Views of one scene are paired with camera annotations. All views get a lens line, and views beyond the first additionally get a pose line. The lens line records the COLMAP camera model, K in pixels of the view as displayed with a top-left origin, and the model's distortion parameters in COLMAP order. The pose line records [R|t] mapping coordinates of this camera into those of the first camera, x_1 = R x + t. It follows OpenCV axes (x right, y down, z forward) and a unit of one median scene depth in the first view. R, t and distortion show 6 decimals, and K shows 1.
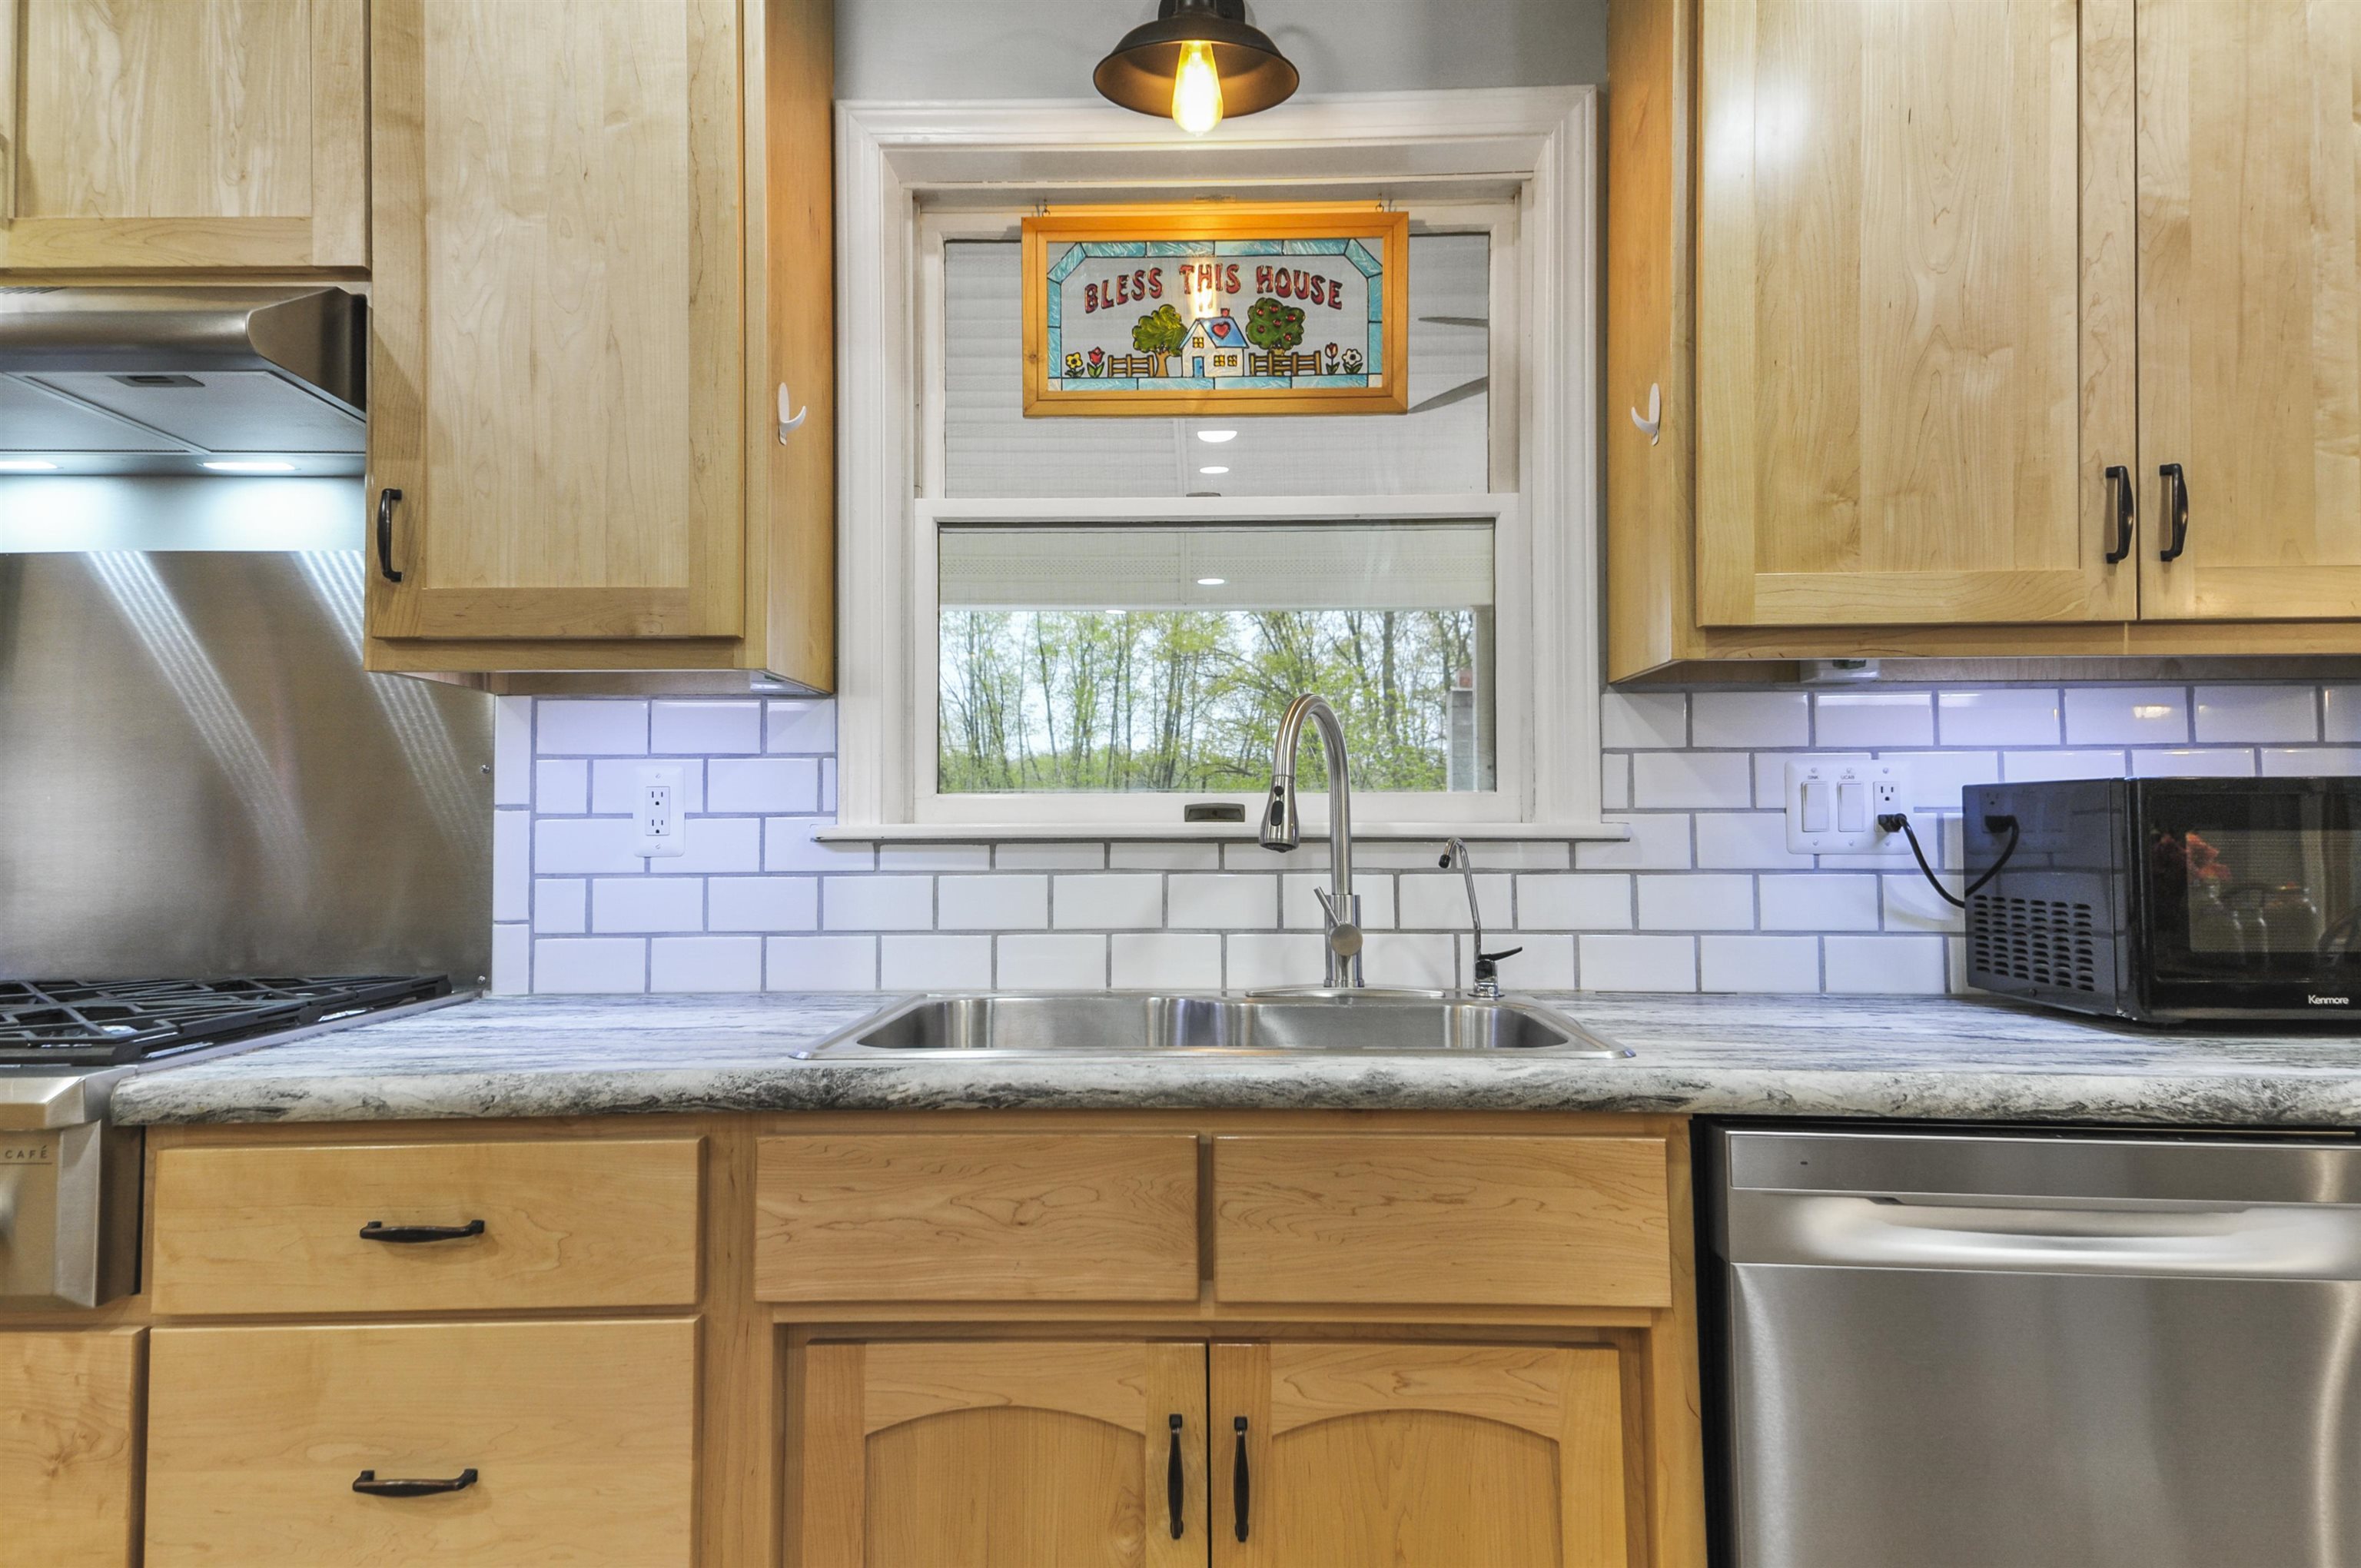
lens RADIAL K [[1442.3, 0, 1180.5], [0, 1442.3, 784.0], [0, 0, 1]] dist [0.087515, -0.048551]
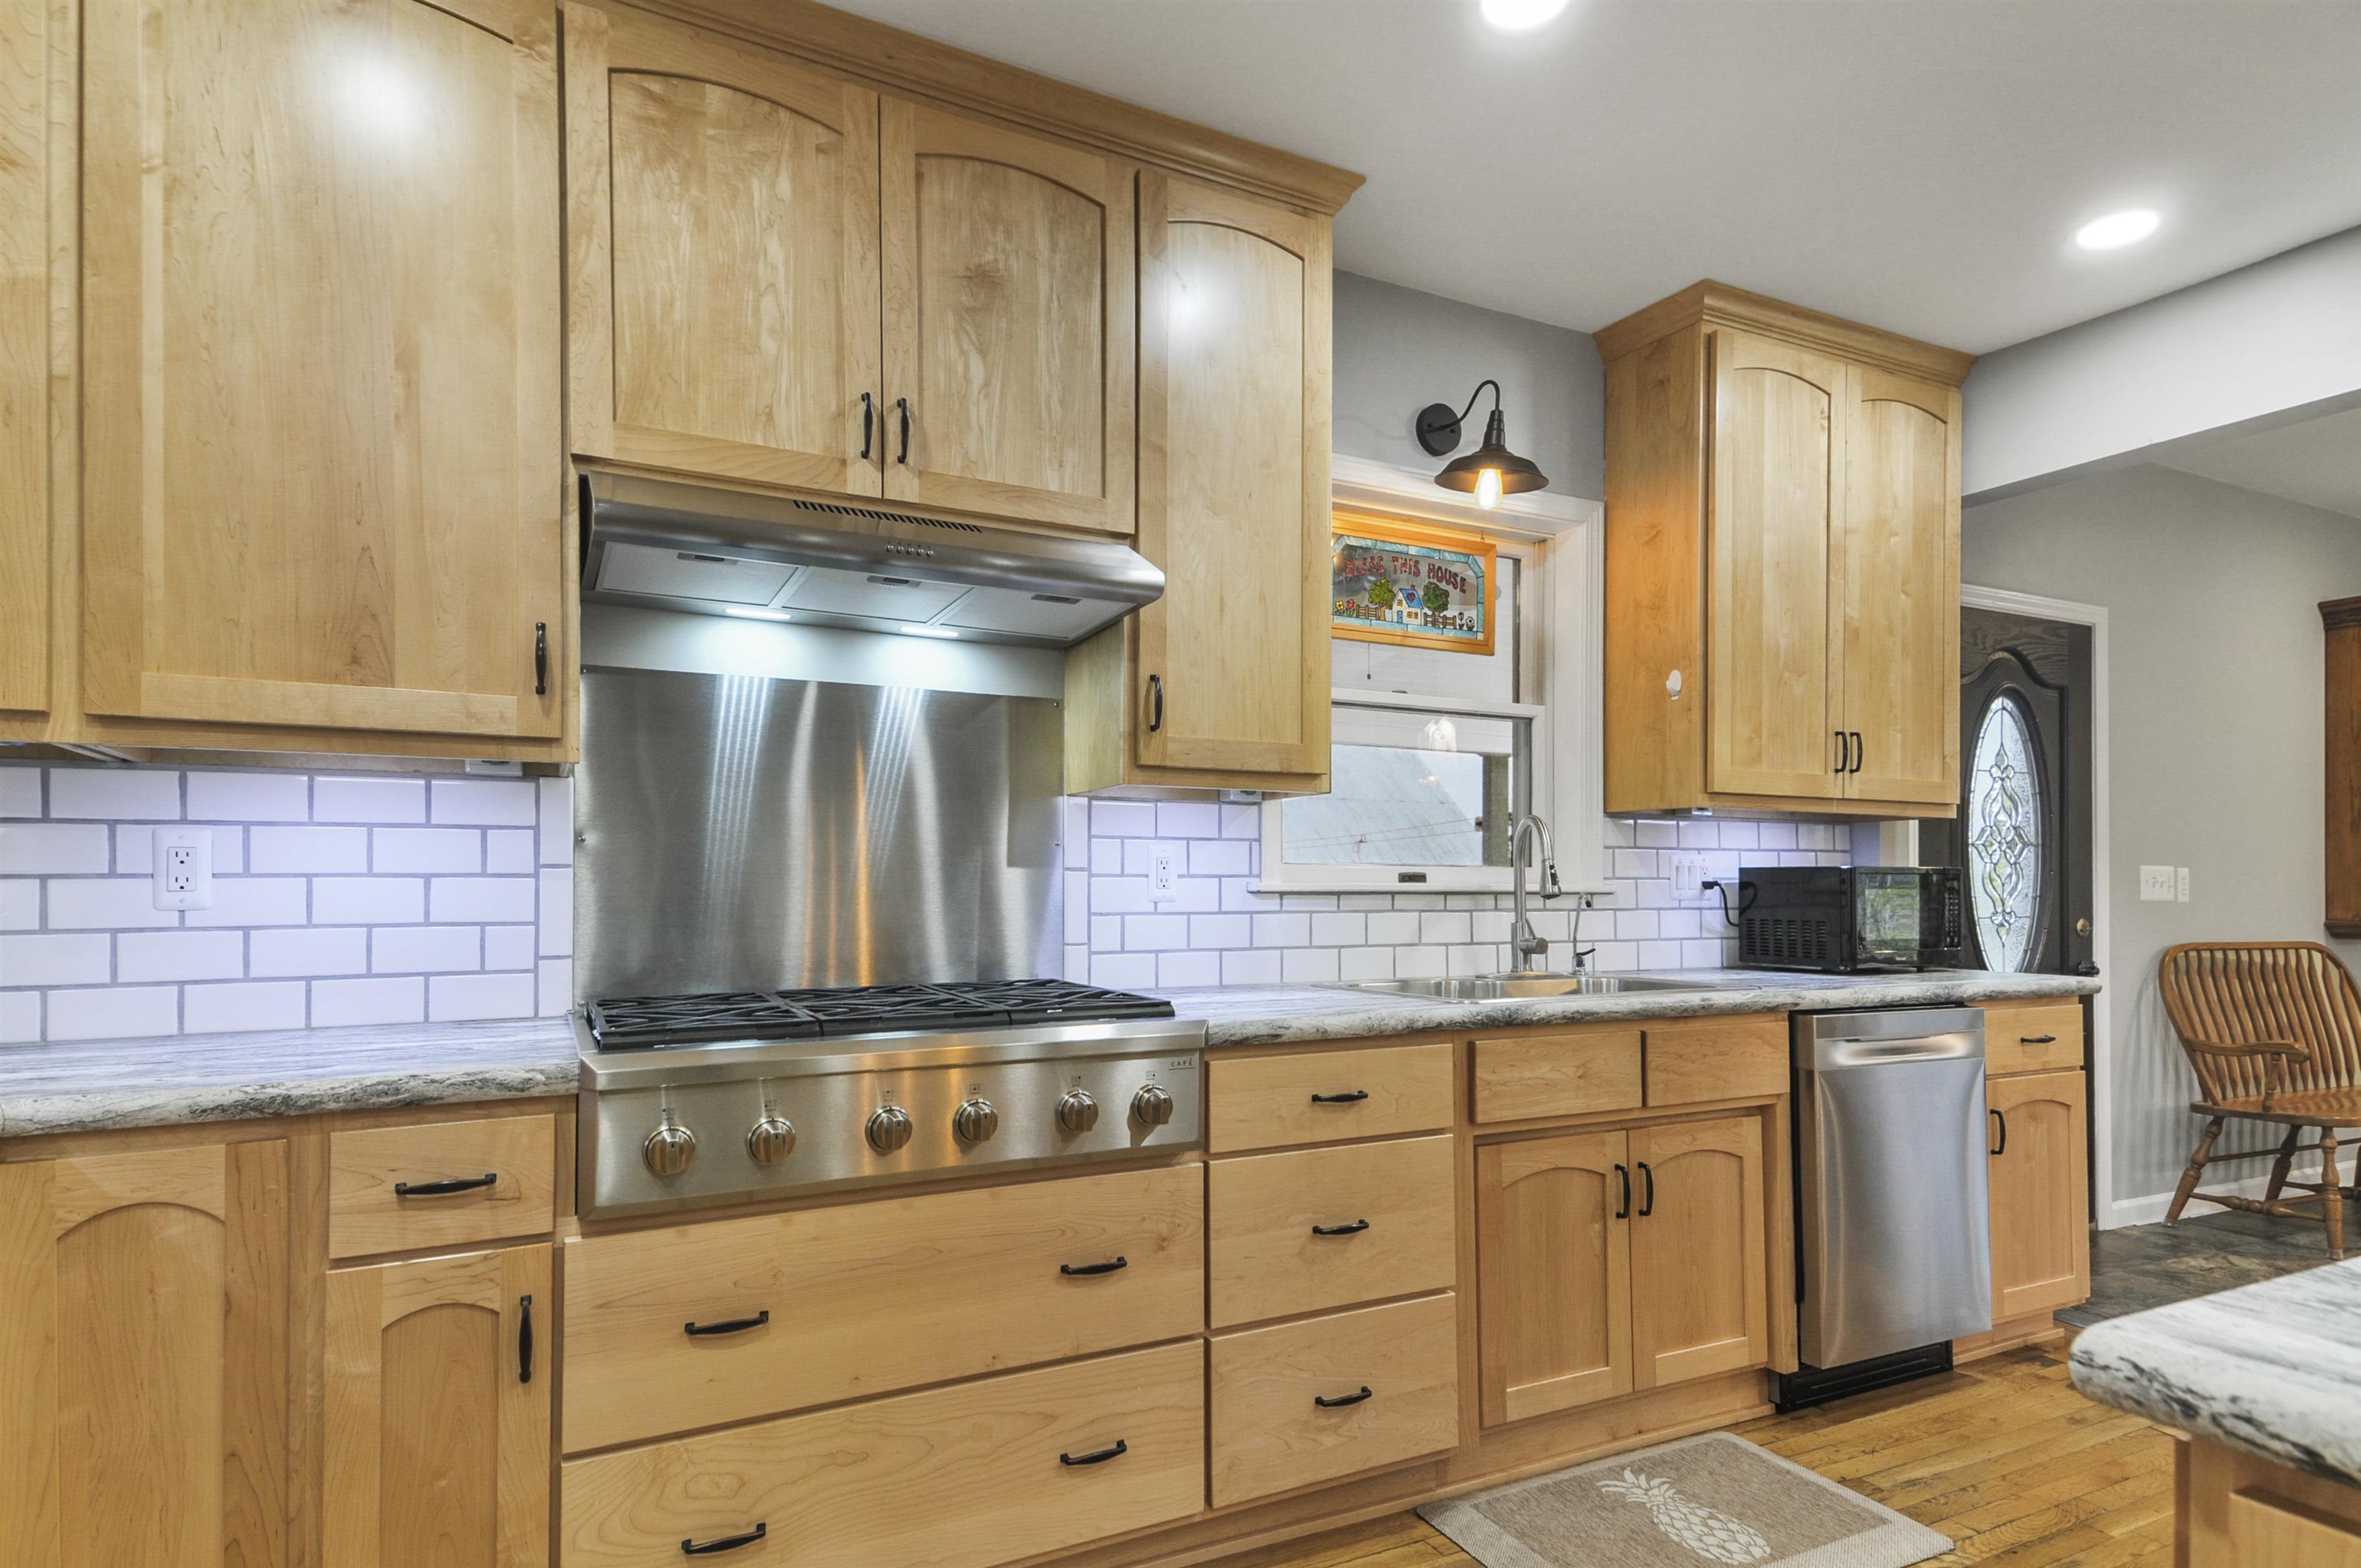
lens RADIAL K [[1293.2, 0, 1135.4], [0, 1293.2, 875.0], [0, 0, 1]] dist [0.039002, -0.000182]
pose [[0.877564, 0.010638, 0.479342, -1.198030], [-0.019765, 0.999707, 0.014000, 0.002056], [-0.479052, -0.021760, 0.877517, -0.241219]]
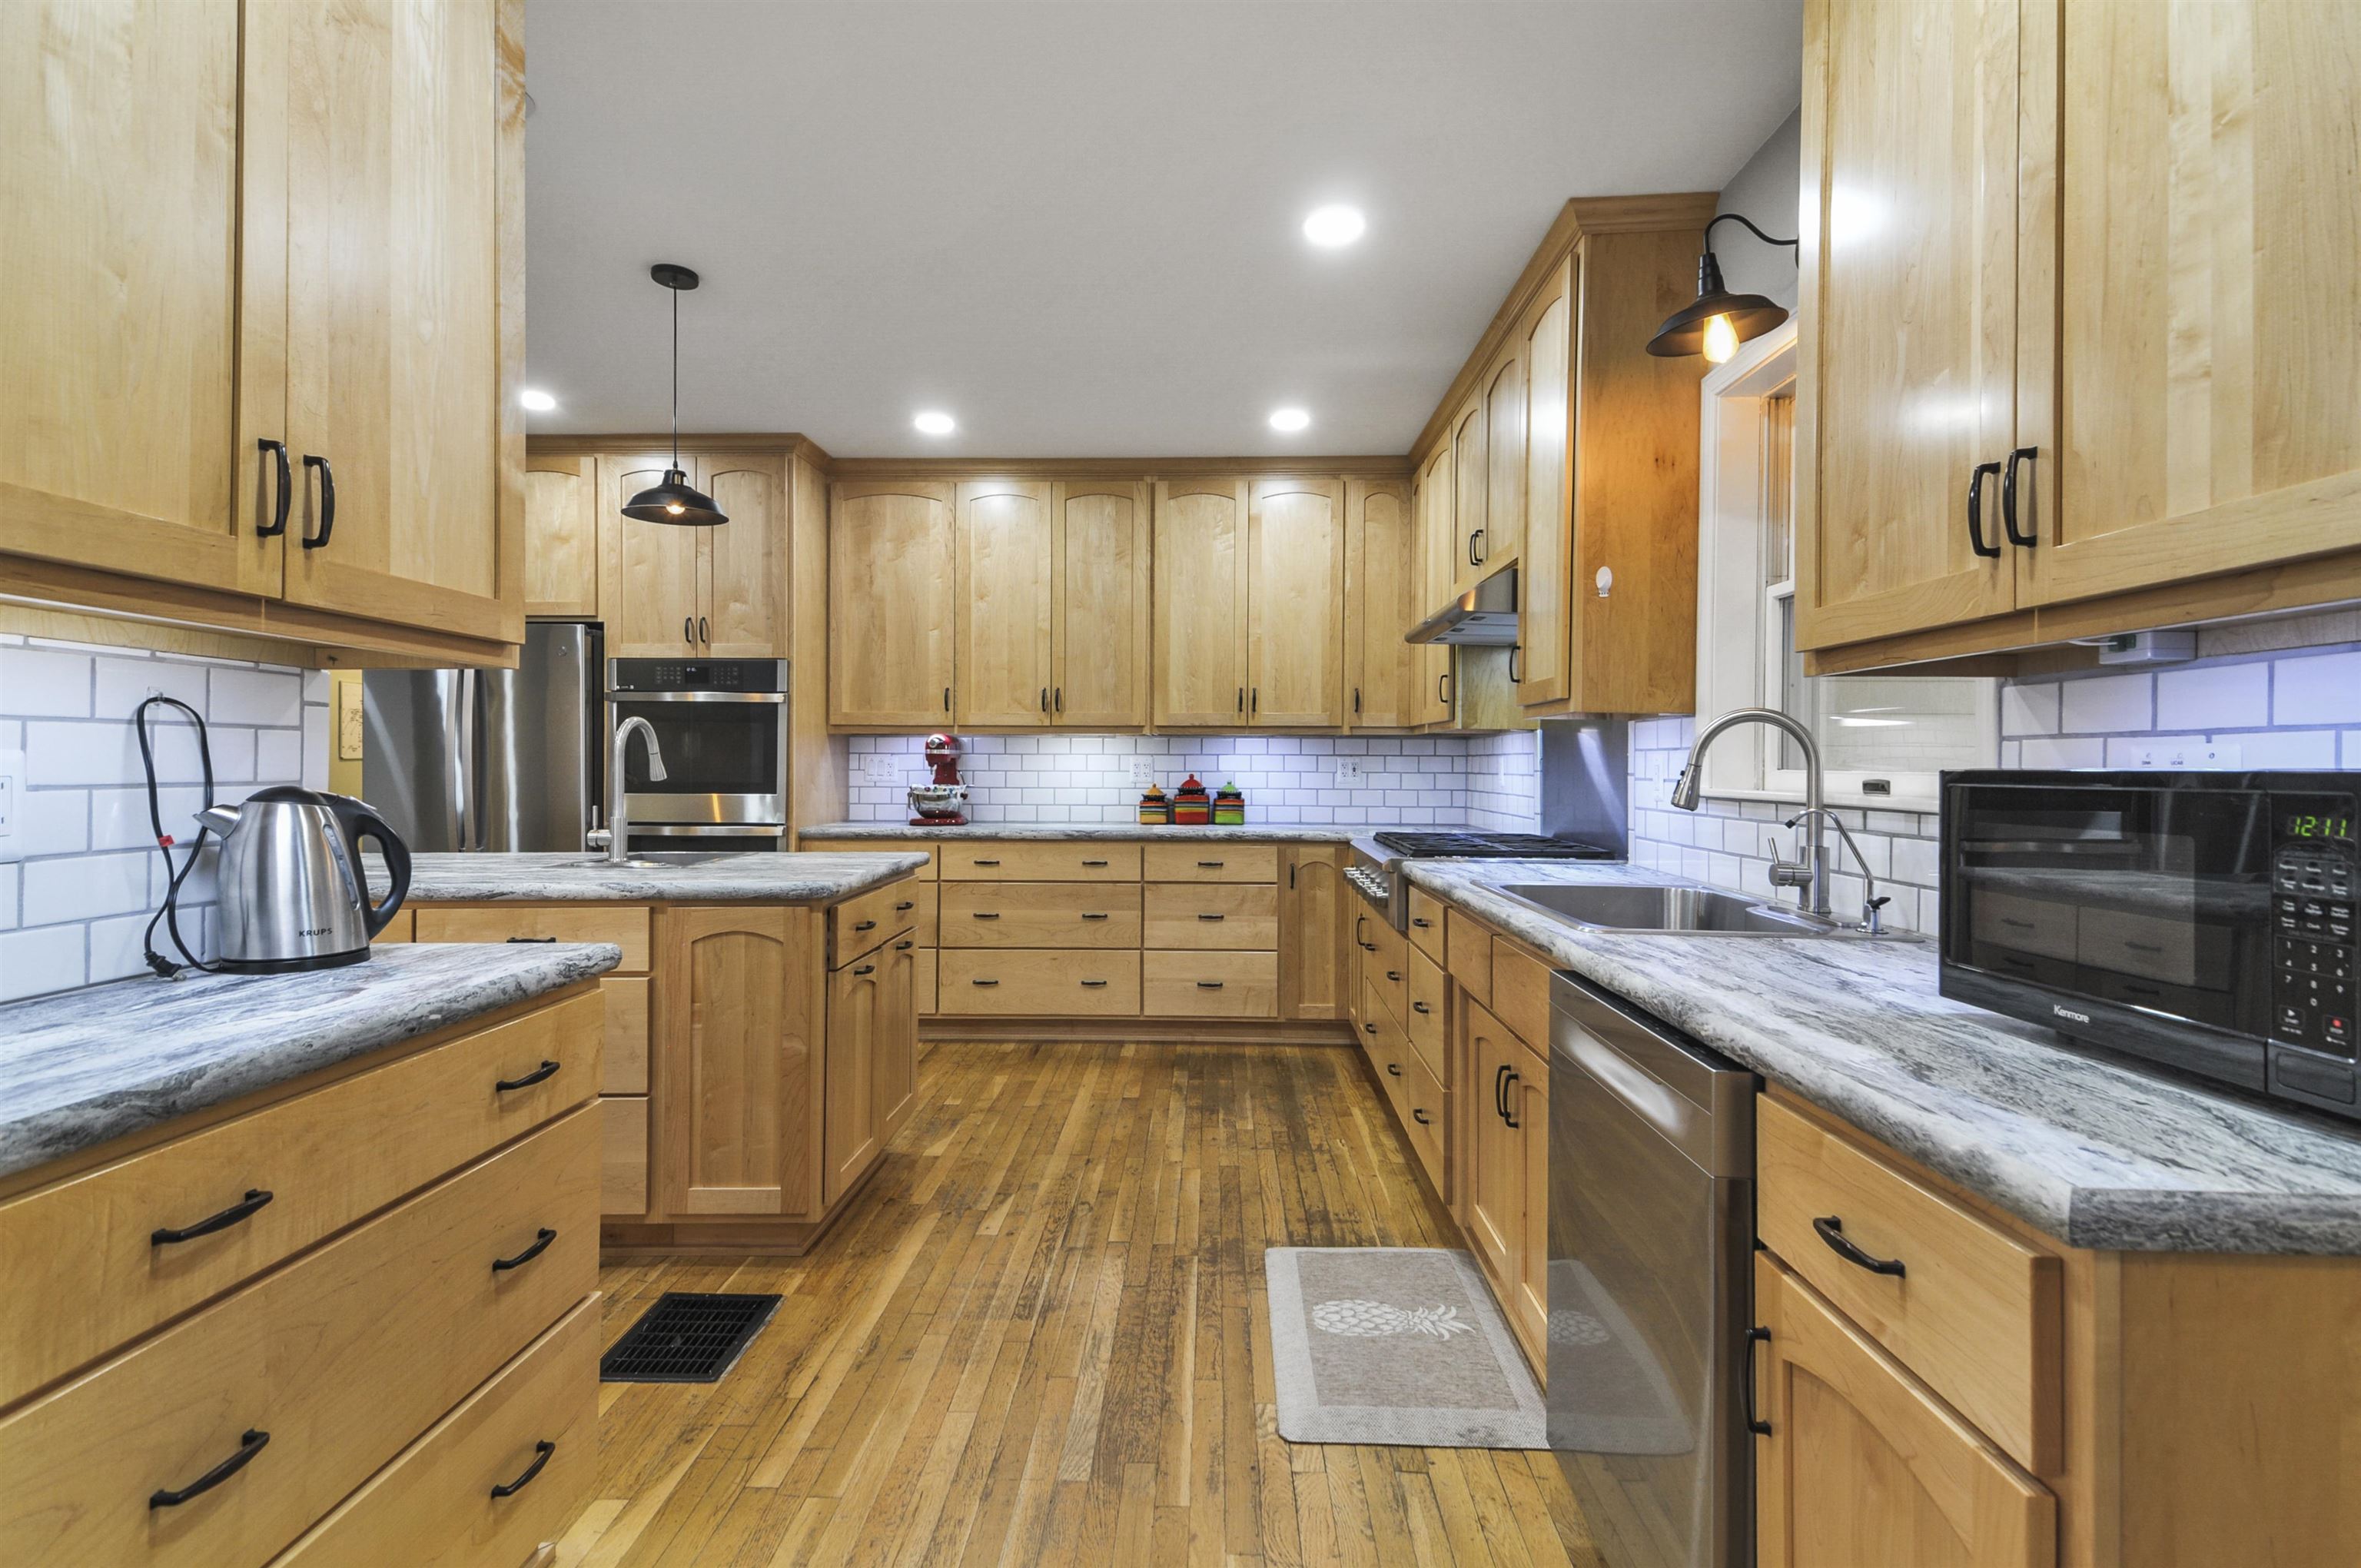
lens RADIAL K [[1116.7, 0, 1189.1], [0, 1116.7, 751.0], [0, 0, 1]] dist [0.021132, -0.015019]
pose [[0.011947, -0.008058, -0.999896, 1.276121], [0.016517, 0.999833, -0.007861, -0.018452], [0.999792, -0.016421, 0.012078, 0.402765]]
